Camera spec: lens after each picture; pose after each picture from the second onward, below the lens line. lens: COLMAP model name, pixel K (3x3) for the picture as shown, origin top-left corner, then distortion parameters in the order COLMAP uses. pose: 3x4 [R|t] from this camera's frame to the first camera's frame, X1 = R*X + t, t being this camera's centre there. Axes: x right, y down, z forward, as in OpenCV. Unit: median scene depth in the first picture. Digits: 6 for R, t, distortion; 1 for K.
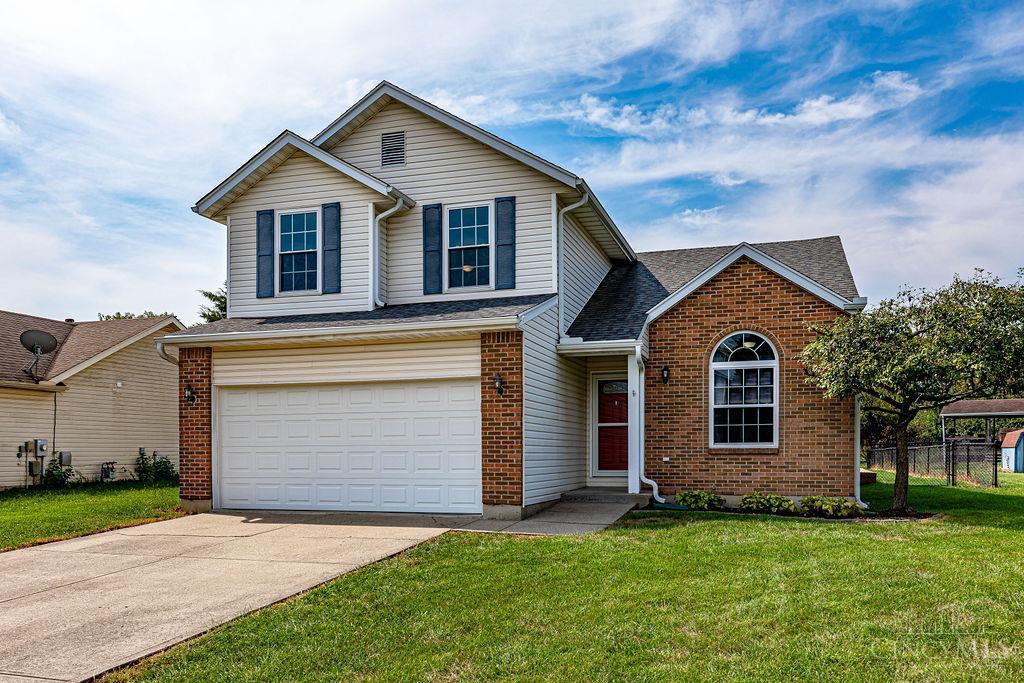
lens RADIAL K [[803.8, 0, 533.9], [0, 803.8, 438.4], [0, 0, 1]] dist [-0.003316, 0.011542]
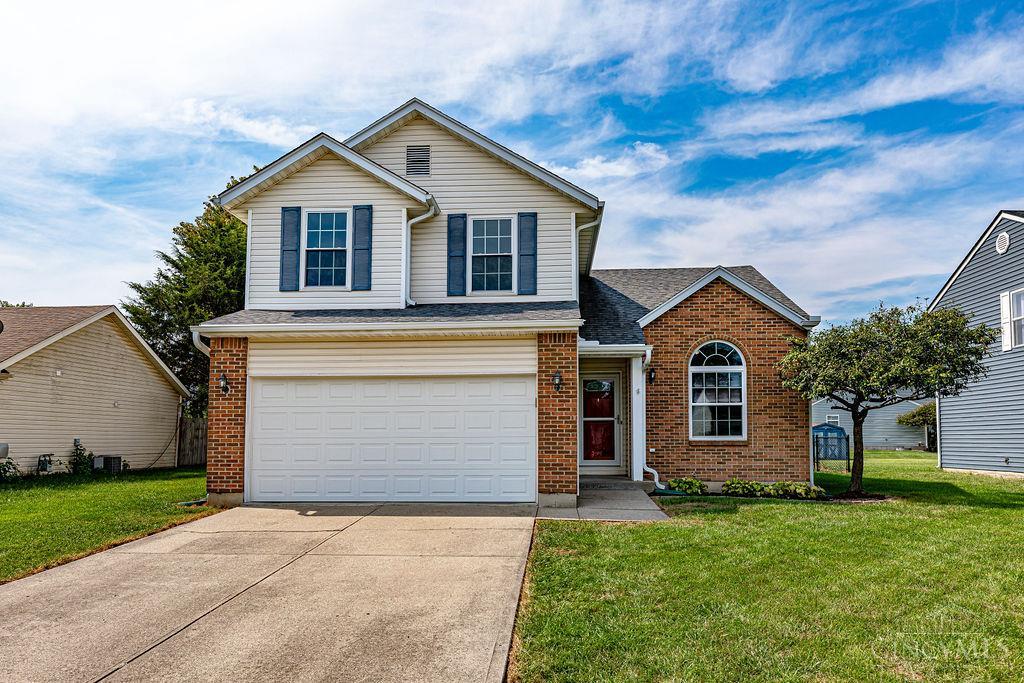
lens RADIAL K [[699.6, 0, 509.4], [0, 699.6, 382.5], [0, 0, 1]] dist [0.006014, 0.004184]
pose [[0.971899, 0.020822, 0.234475, -0.273228], [-0.004433, 0.997522, -0.070210, 0.000812], [-0.235356, 0.067198, 0.969583, 0.085278]]
